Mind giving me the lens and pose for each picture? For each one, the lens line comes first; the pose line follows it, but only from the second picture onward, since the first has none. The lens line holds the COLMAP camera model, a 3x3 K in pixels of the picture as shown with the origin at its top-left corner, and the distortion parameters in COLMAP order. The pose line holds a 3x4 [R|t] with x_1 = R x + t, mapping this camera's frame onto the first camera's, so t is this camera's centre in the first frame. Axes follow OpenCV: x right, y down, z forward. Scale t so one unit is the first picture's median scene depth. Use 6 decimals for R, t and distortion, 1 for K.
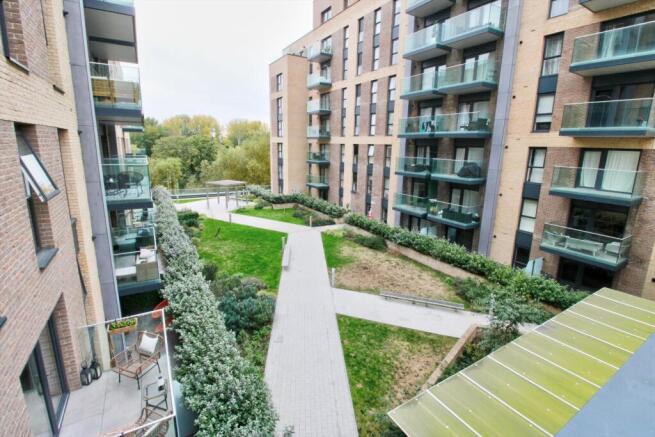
lens RADIAL K [[303.1, 0, 328.2], [0, 303.1, 214.3], [0, 0, 1]] dist [-0.005445, -0.008241]
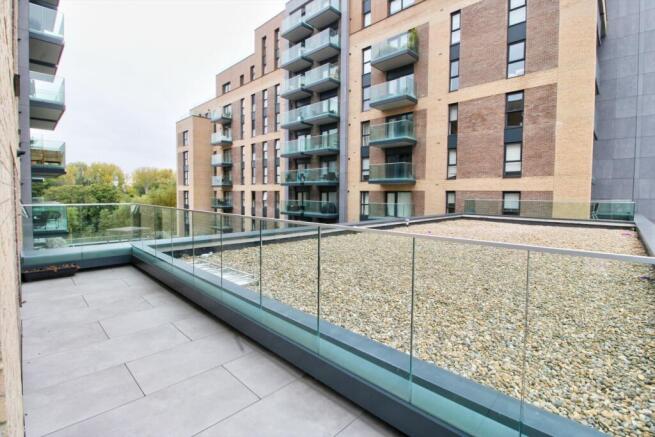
lens RADIAL K [[303.1, 0, 332.8], [0, 303.1, 211.6], [0, 0, 1]] dist [-0.005445, -0.008241]
pose [[0.963251, -0.028913, 0.267042, 0.084466], [0.071449, 0.985952, -0.150975, 0.060623], [-0.258925, 0.164507, 0.951785, -0.243649]]
